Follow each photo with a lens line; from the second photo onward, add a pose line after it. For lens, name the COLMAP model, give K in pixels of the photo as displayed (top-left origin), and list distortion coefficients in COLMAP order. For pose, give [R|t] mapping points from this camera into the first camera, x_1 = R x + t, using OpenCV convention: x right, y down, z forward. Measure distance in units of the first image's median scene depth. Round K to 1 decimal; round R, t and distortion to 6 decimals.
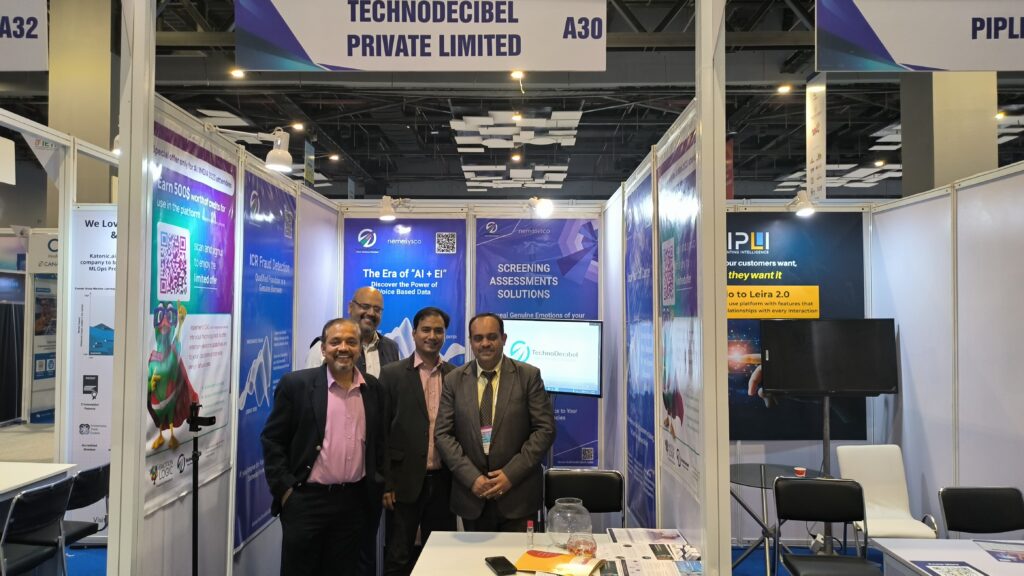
lens RADIAL K [[827.8, 0, 512.0], [0, 827.8, 288.0], [0, 0, 1]] dist [0.082249, 0.000175]
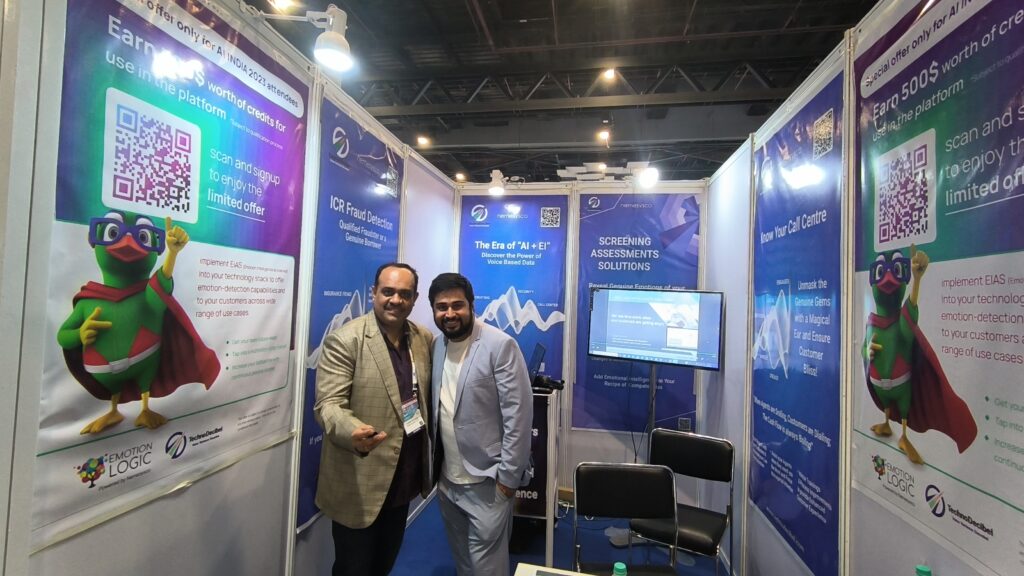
lens RADIAL K [[470.0, 0, 507.0], [0, 470.0, 292.6], [0, 0, 1]] dist [0.010136, -0.000062]
pose [[0.984593, 0.029190, -0.172408, -0.027414], [-0.028153, 0.999568, 0.008453, 0.039557], [0.172580, -0.003469, 0.984989, 0.391760]]
